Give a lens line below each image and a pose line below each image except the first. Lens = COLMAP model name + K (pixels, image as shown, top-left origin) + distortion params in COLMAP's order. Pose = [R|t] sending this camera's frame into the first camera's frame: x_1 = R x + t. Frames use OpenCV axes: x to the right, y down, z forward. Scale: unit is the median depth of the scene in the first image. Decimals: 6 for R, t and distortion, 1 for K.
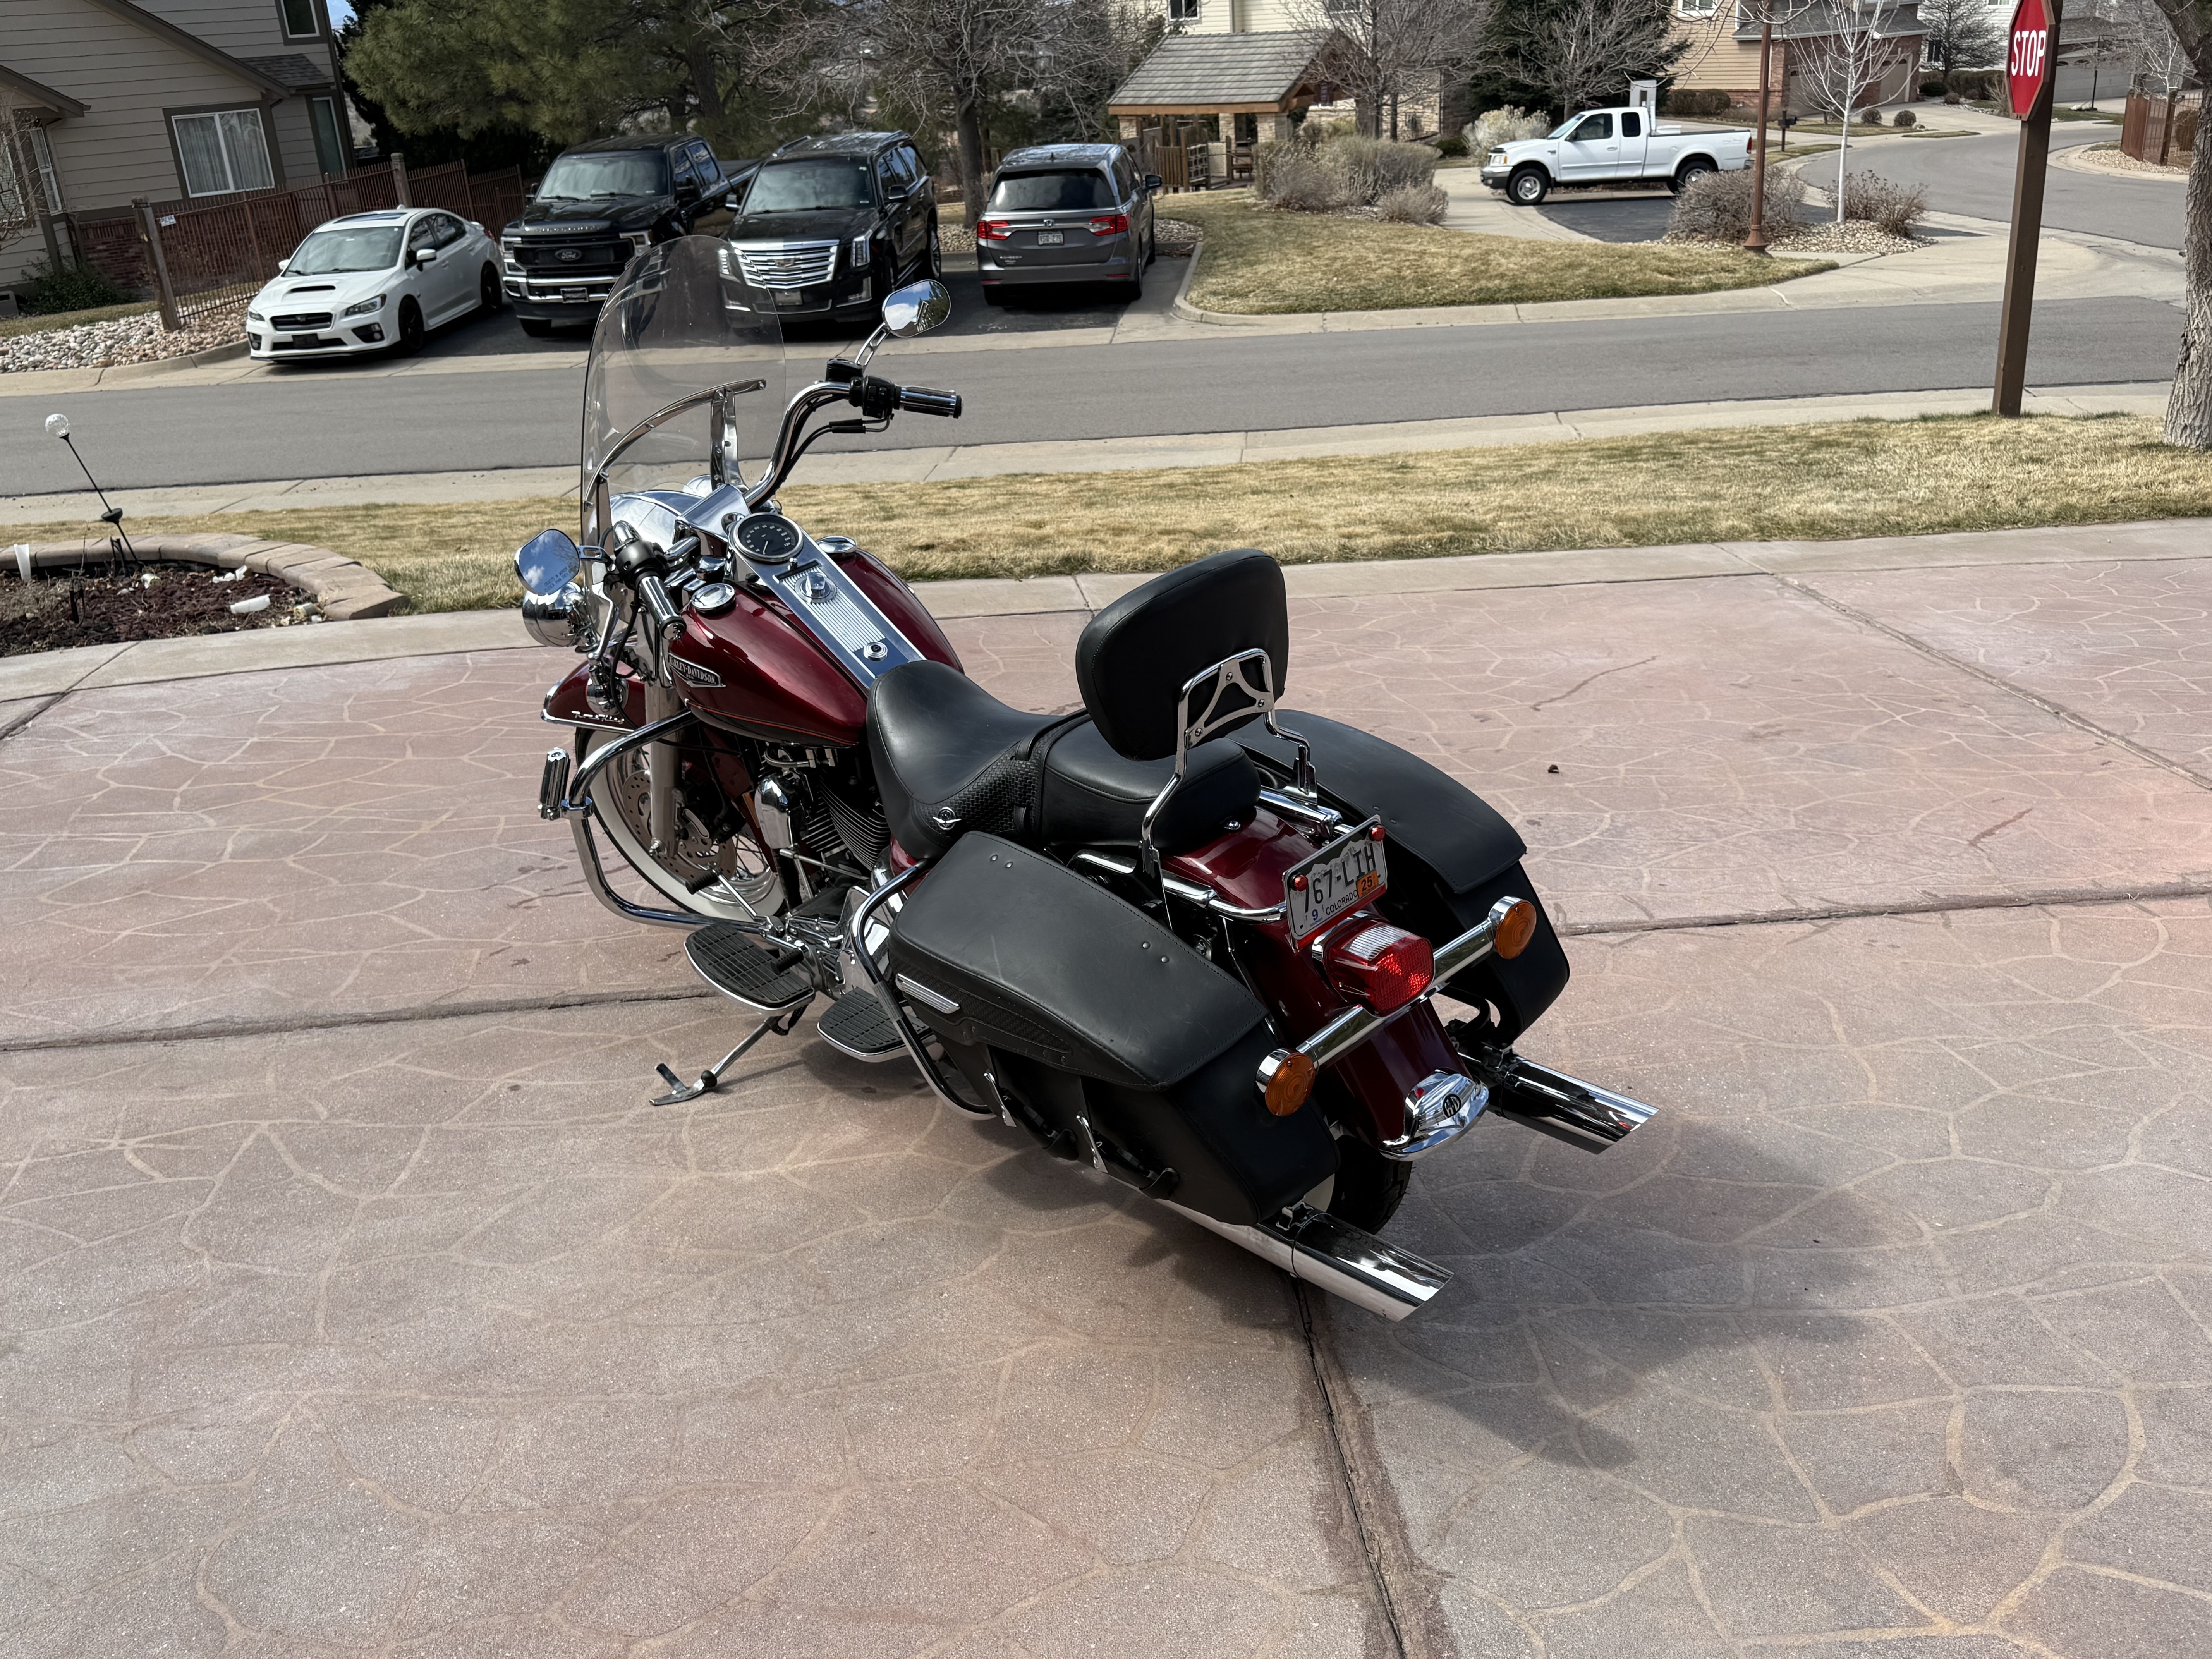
lens RADIAL K [[1975.9, 0, 1106.0], [0, 1975.9, 829.5], [0, 0, 1]] dist [0.137417, -0.241987]
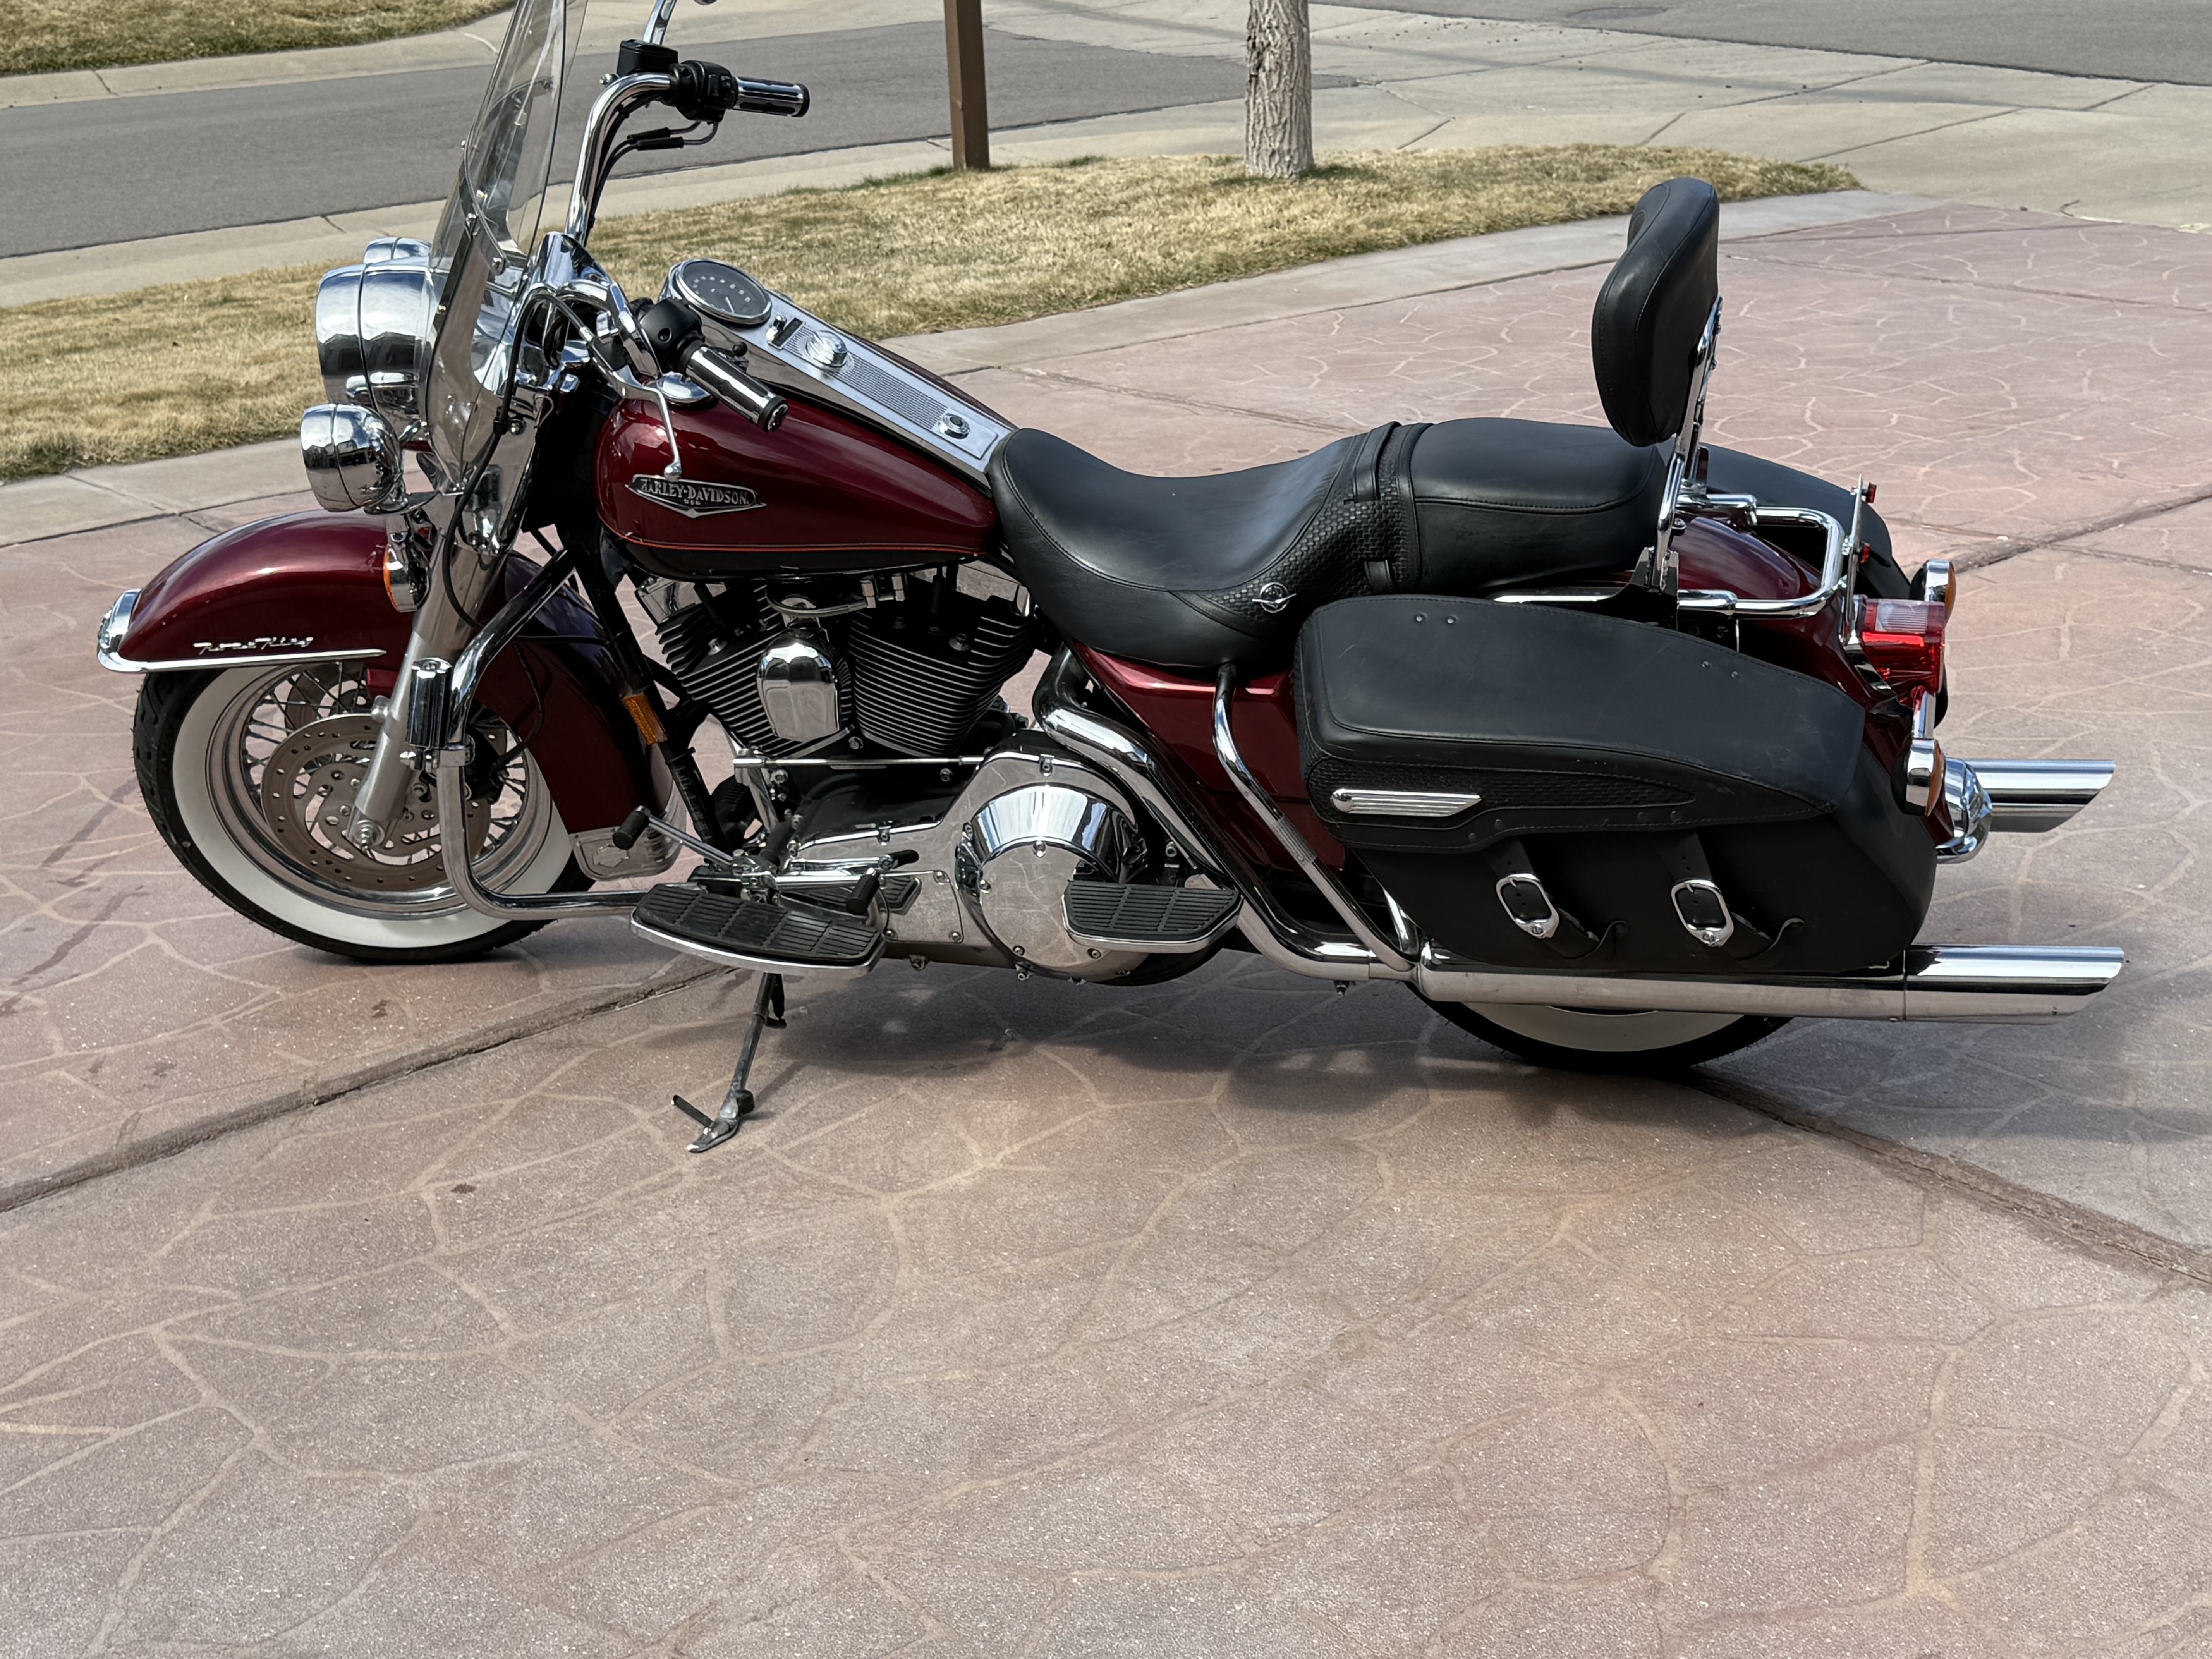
lens RADIAL K [[3024.0, 0, 1143.4], [0, 3024.0, 833.4], [0, 0, 1]] dist [0.194199, -0.411459]
pose [[0.824731, -0.189943, 0.532673, -0.210874], [0.199486, 0.979073, 0.040262, 0.007301], [-0.529174, 0.073055, 0.845363, 0.015892]]
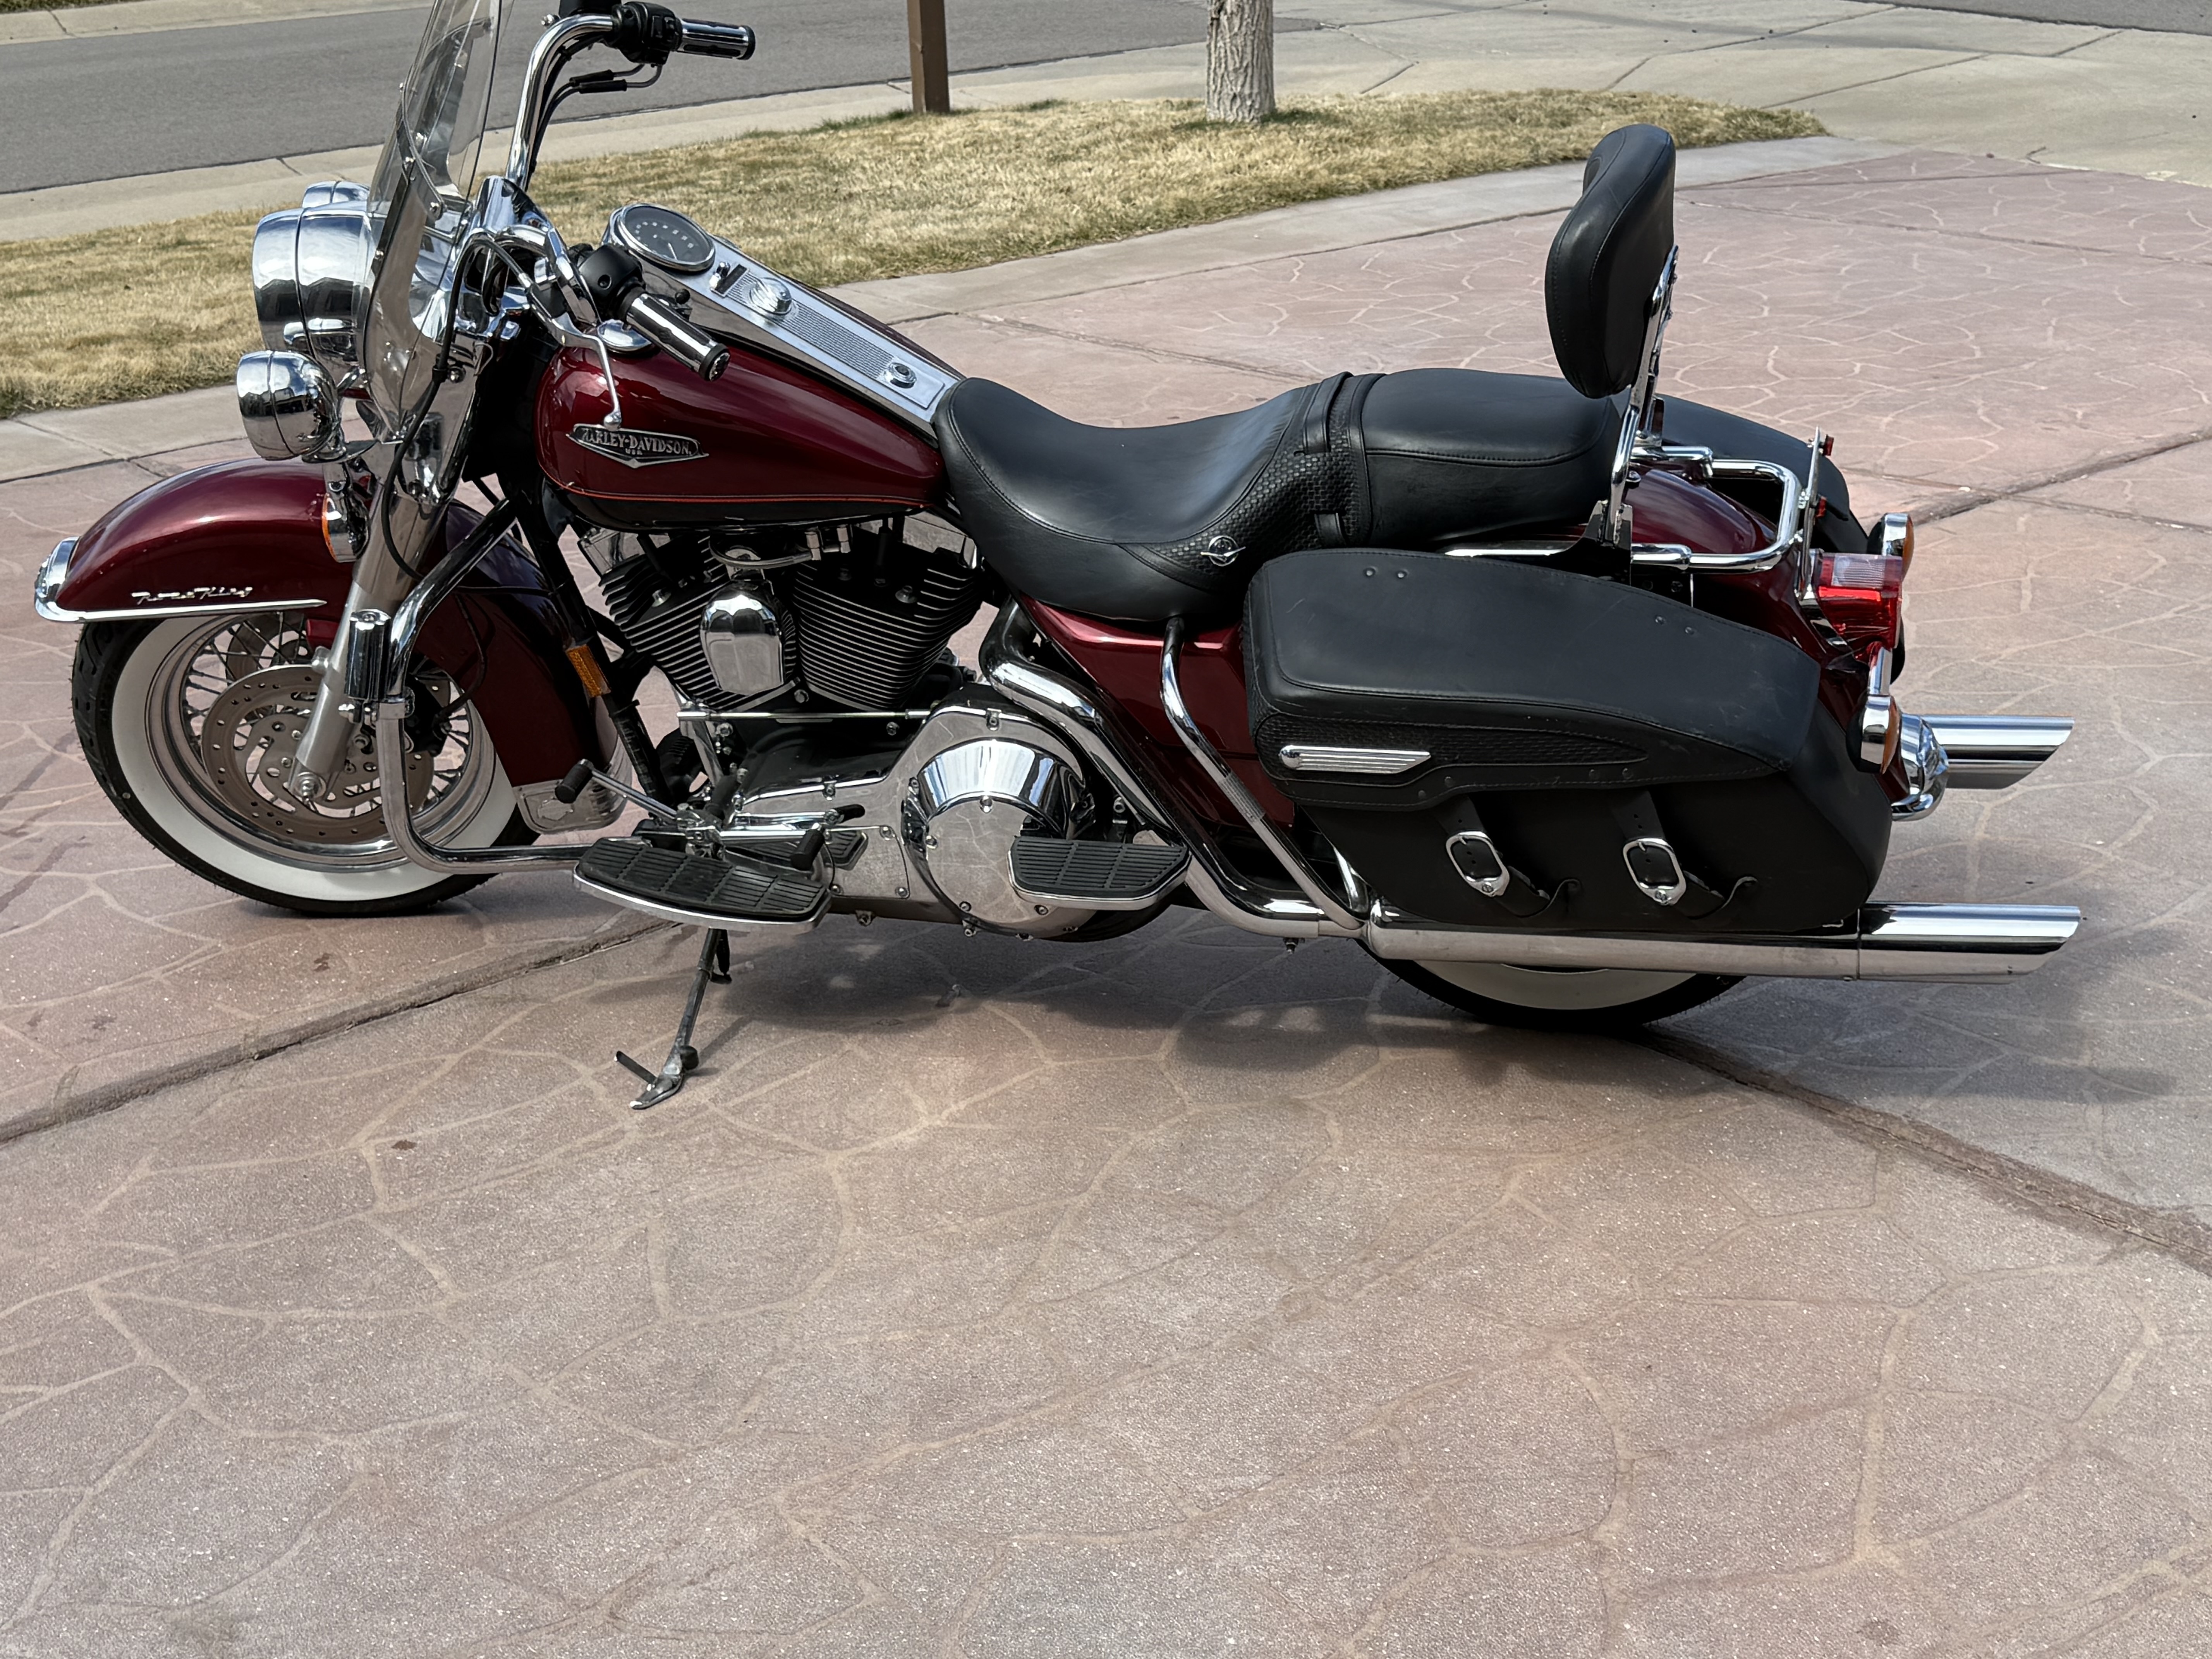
lens RADIAL K [[3025.3, 0, 1106.0], [0, 3025.3, 829.5], [0, 0, 1]] dist [0.192001, -0.392812]
pose [[0.825266, -0.196330, 0.529518, -0.207445], [0.196989, 0.978811, 0.055903, 0.006926], [-0.529274, 0.058174, 0.846454, 0.017855]]
